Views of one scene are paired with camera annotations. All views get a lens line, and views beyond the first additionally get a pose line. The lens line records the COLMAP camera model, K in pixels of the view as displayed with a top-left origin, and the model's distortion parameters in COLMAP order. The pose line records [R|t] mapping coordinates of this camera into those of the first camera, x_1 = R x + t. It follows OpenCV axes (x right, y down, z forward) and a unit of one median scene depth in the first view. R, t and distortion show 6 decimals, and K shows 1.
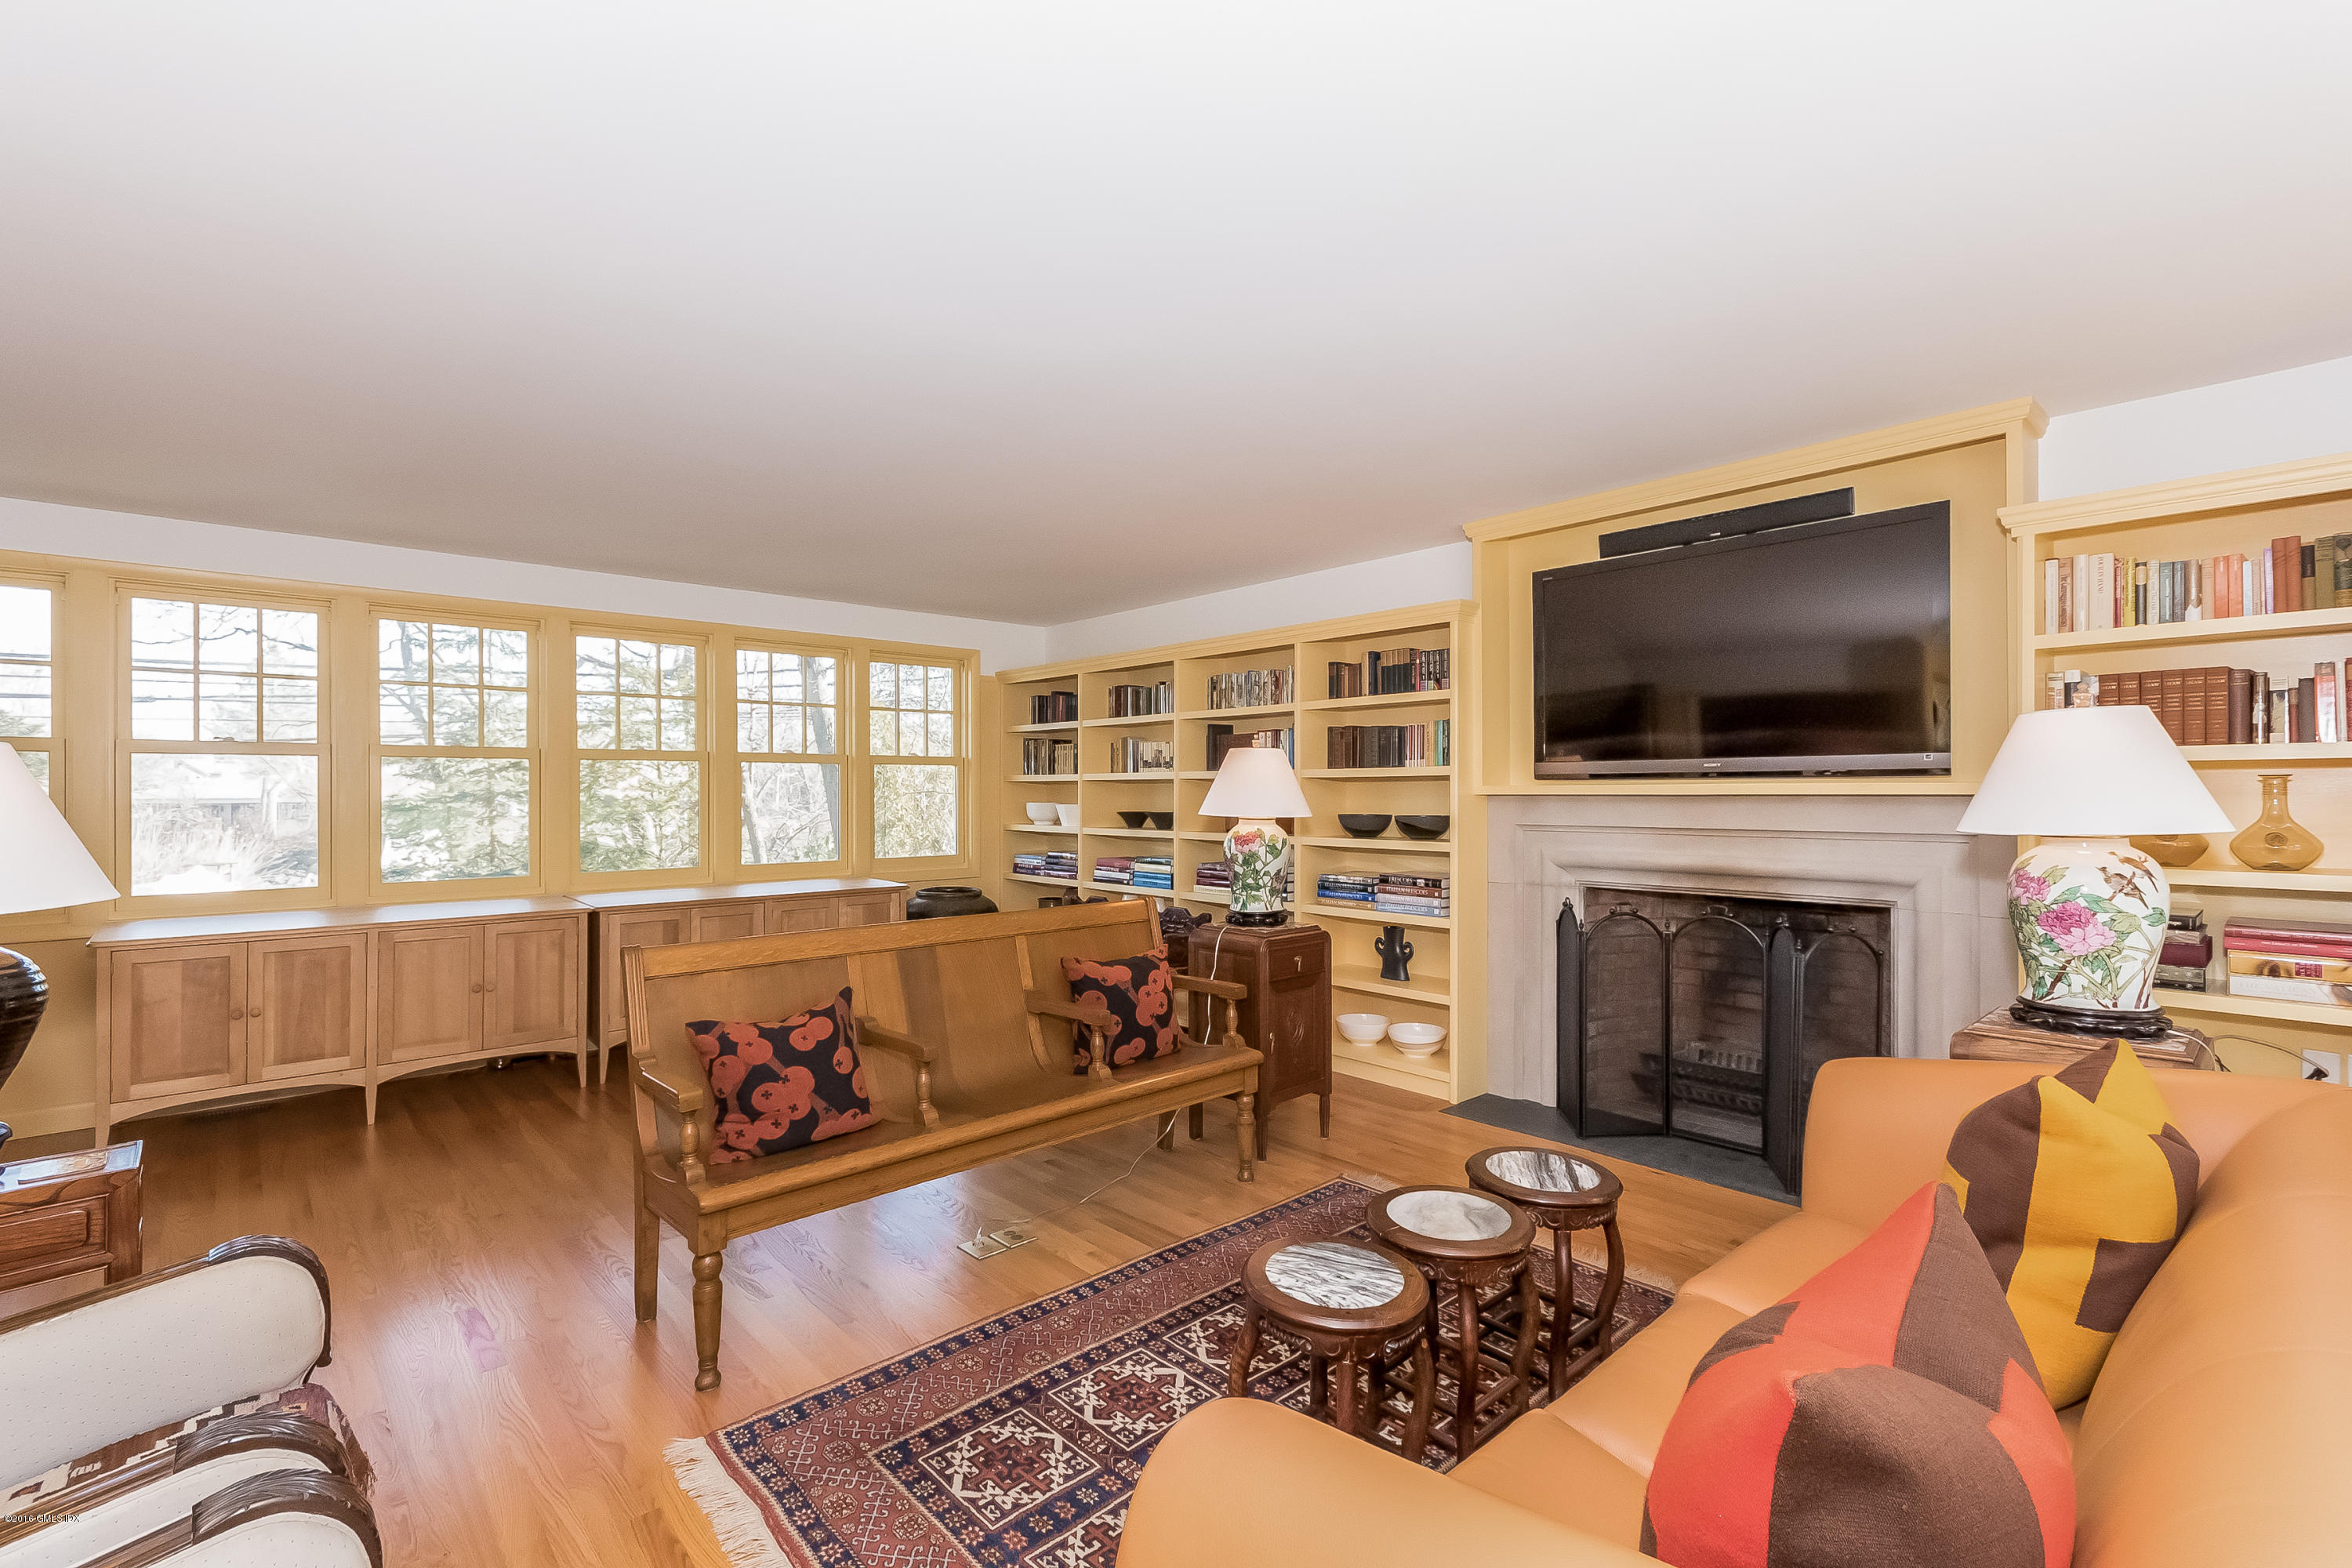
lens RADIAL K [[1044.6, 0, 1177.4], [0, 1044.6, 775.2], [0, 0, 1]] dist [0.004555, -0.000042]
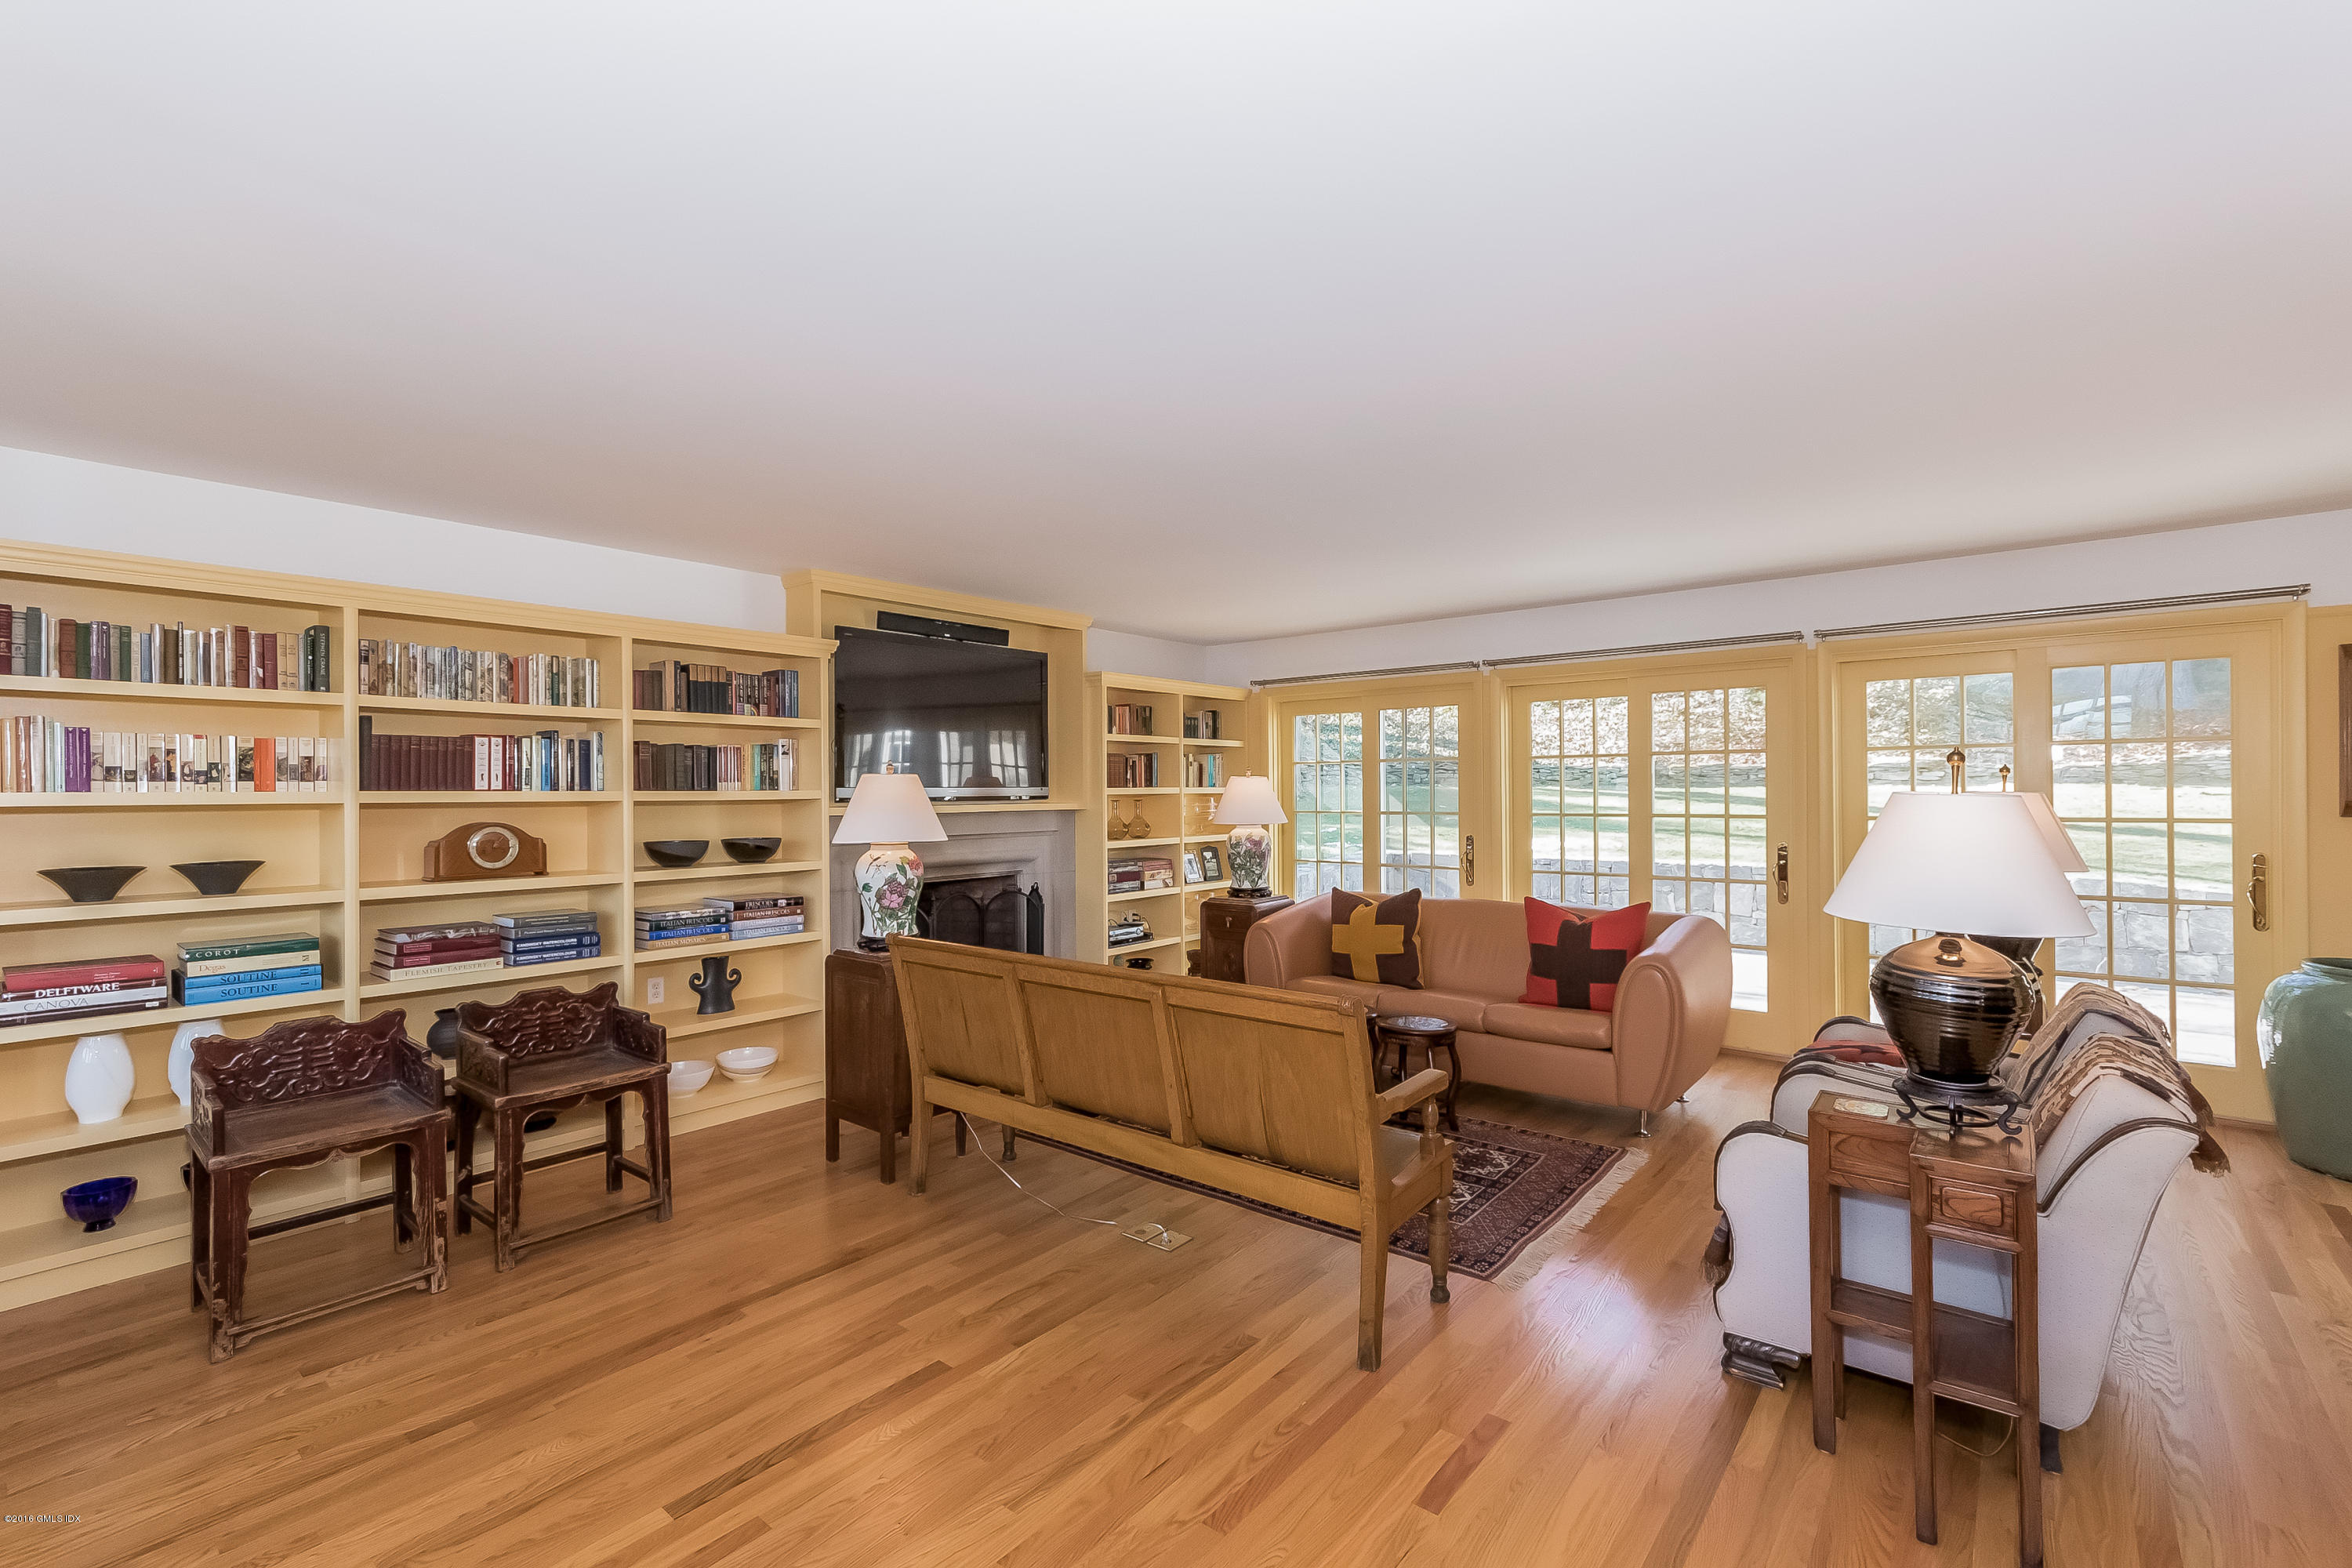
lens RADIAL K [[1044.6, 0, 1177.1], [0, 1044.6, 795.4], [0, 0, 1]] dist [0.004555, -0.000042]
pose [[-0.140537, 0.005986, 0.990057, -0.797099], [-0.002493, 0.999976, -0.006400, 0.002190], [-0.990072, -0.003367, -0.140518, 0.717390]]
